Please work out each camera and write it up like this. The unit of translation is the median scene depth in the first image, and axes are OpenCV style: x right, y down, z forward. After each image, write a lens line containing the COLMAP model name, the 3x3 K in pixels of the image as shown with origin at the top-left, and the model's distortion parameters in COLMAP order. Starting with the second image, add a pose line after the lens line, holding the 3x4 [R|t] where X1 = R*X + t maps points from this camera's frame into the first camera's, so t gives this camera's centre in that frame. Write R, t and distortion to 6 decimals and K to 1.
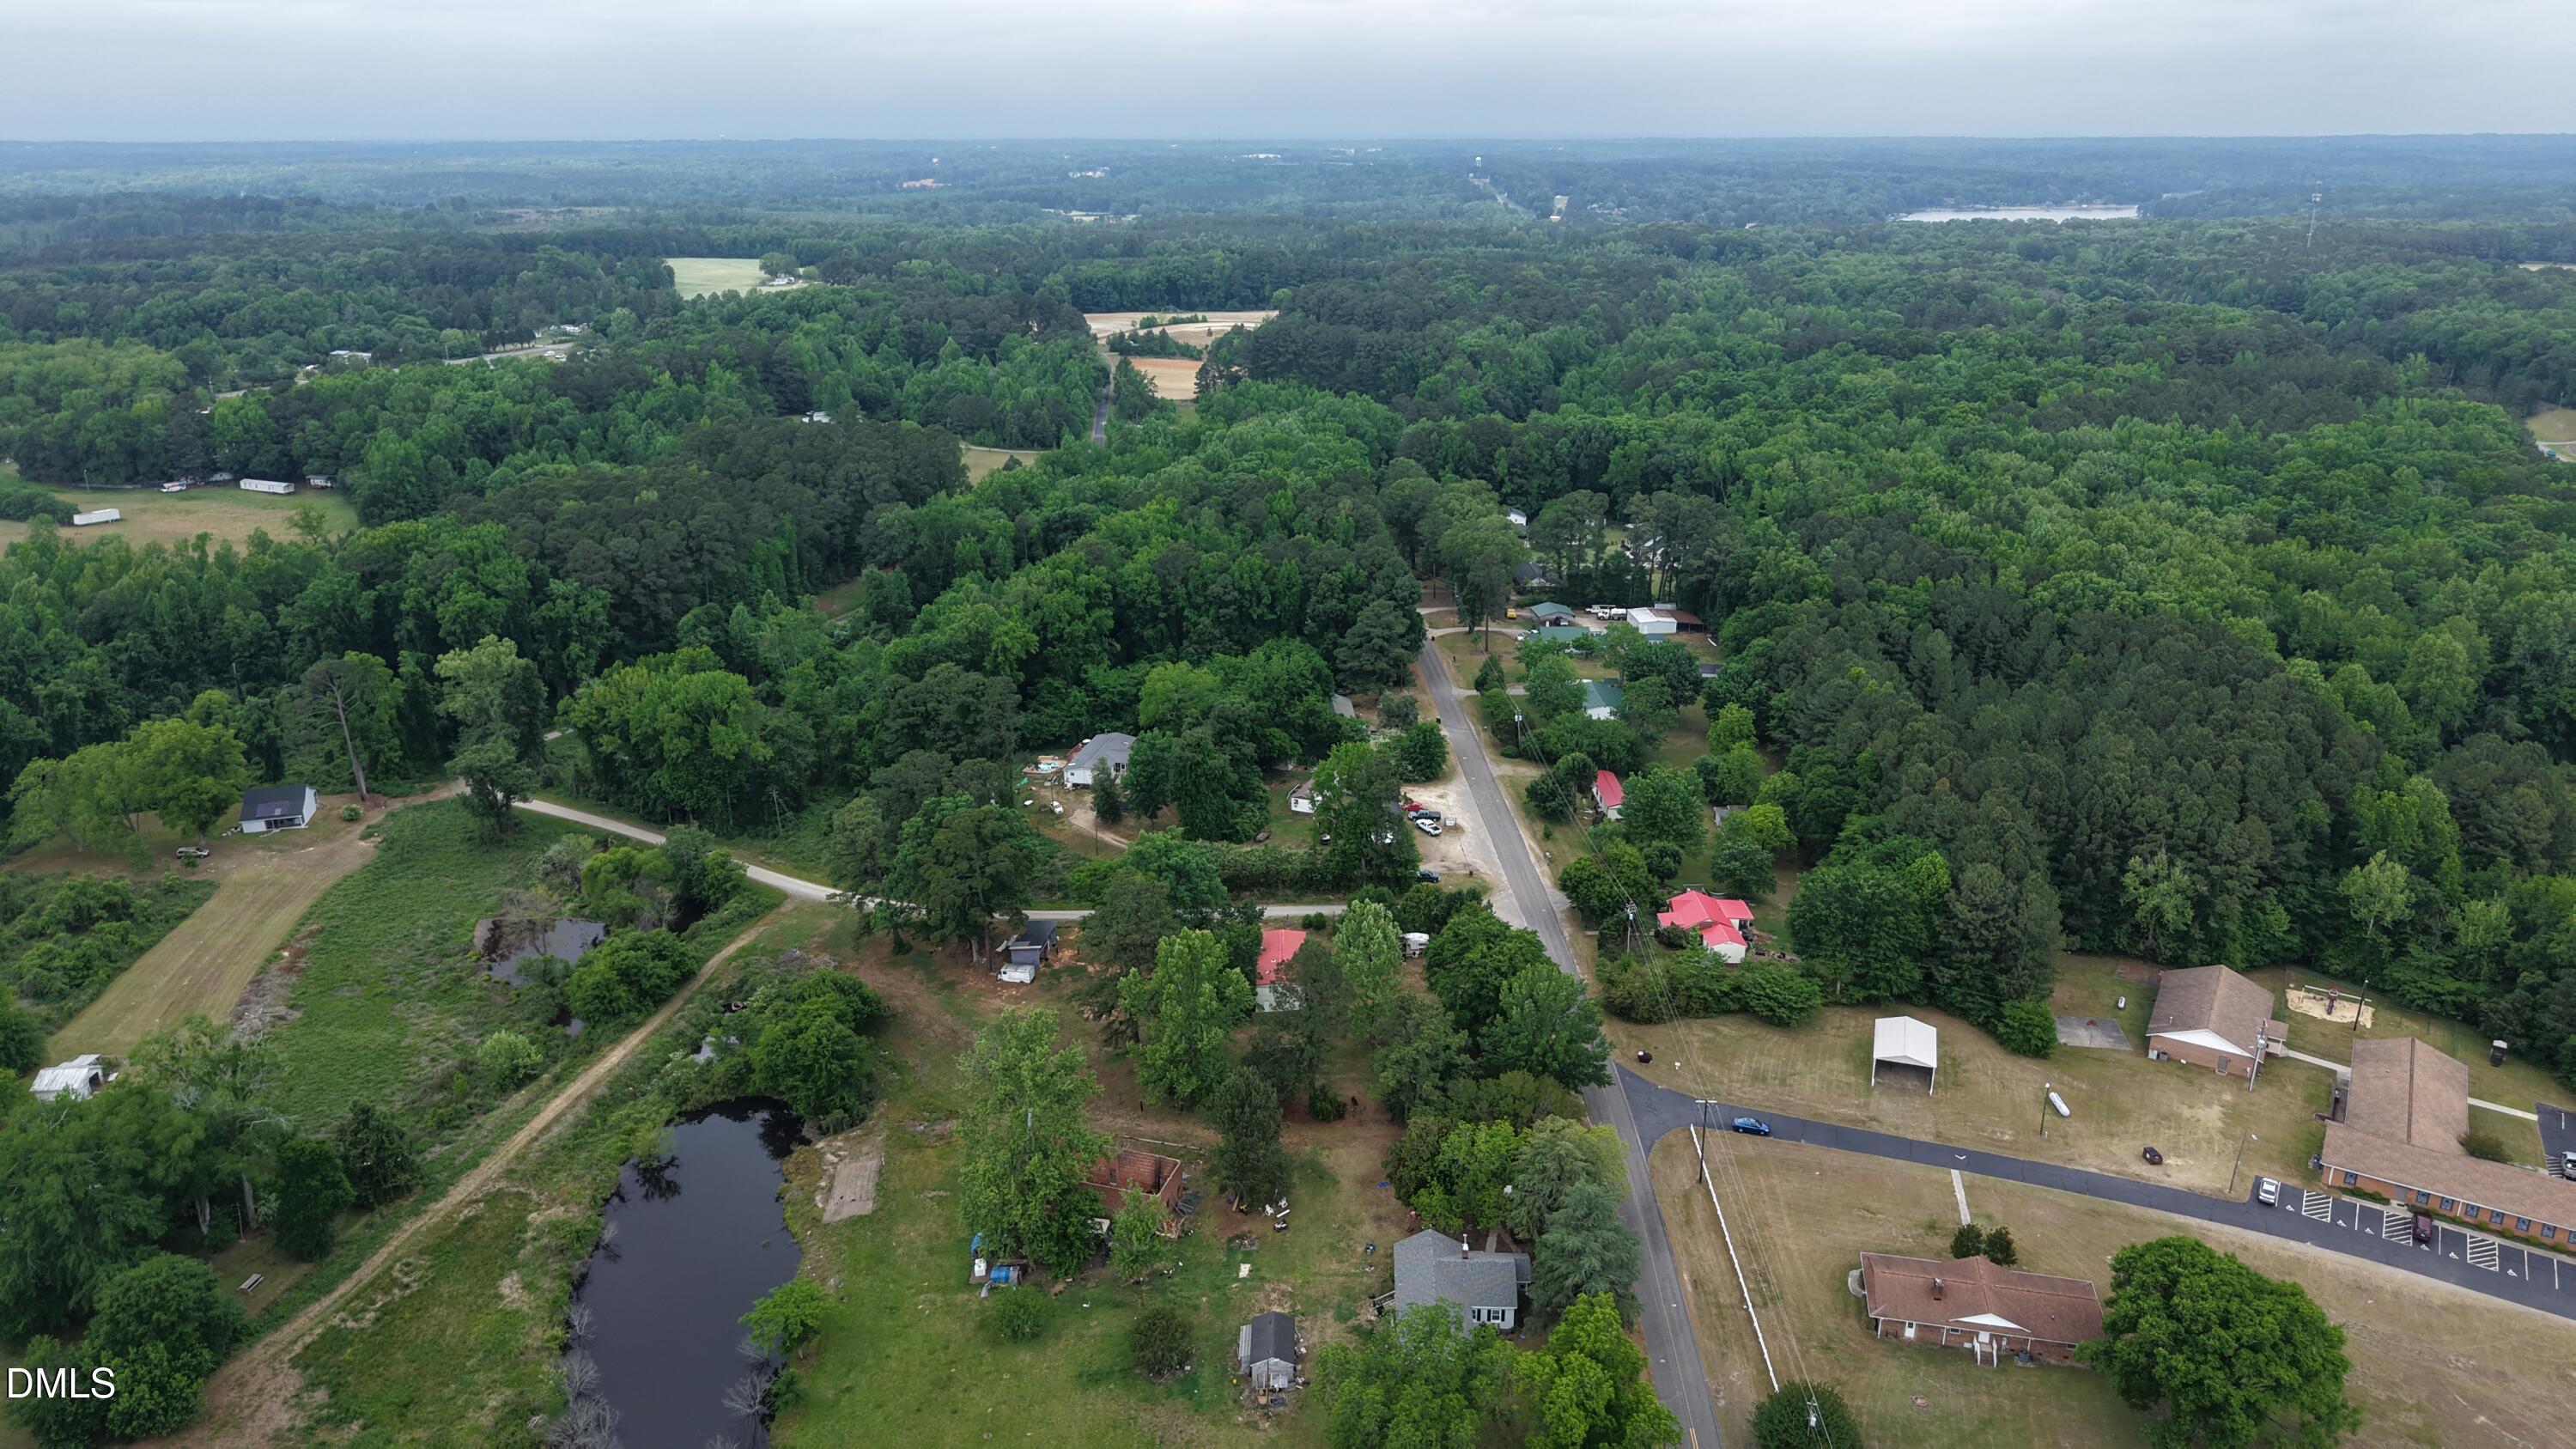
lens RADIAL K [[1717.5, 0, 1296.0], [0, 1717.5, 726.9], [0, 0, 1]] dist [0.023879, -0.038692]
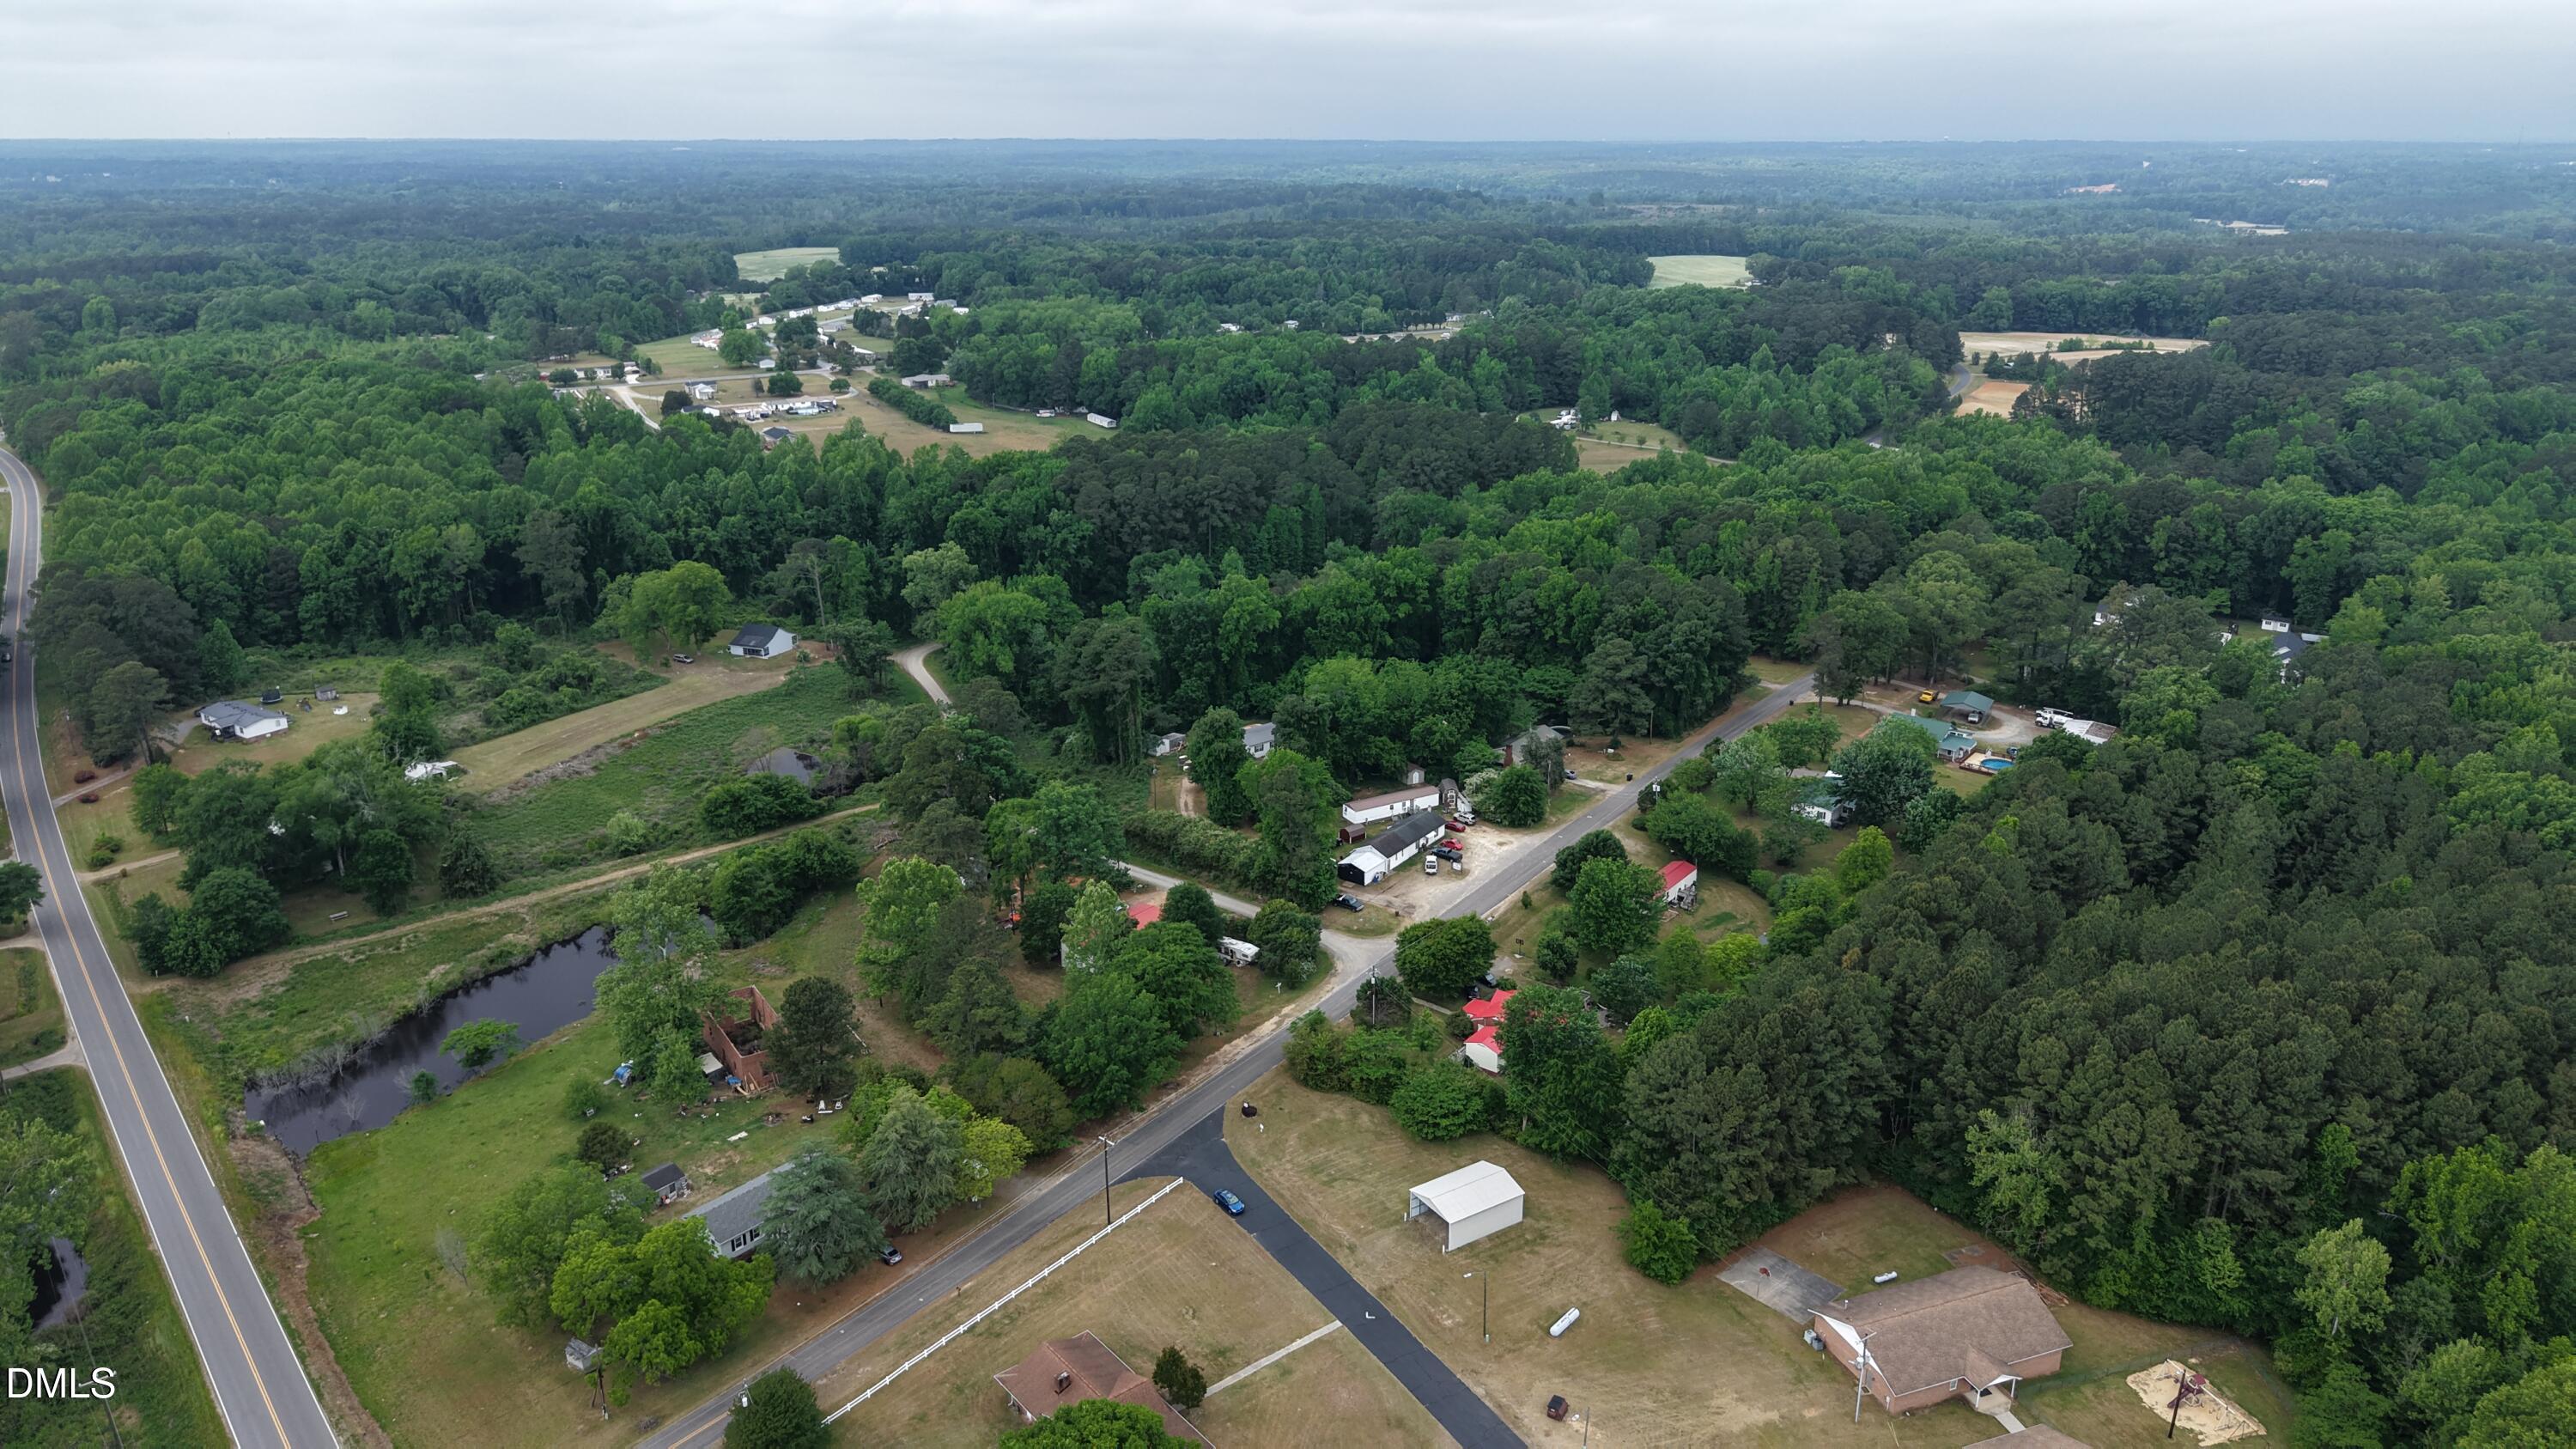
lens RADIAL K [[1717.5, 0, 1295.5], [0, 1717.5, 722.8], [0, 0, 1]] dist [0.023879, -0.038692]
pose [[0.785032, 0.200867, -0.585984, 0.297343], [-0.202134, 0.977252, 0.064193, -0.034335], [0.585549, 0.068053, 0.807776, 0.091927]]
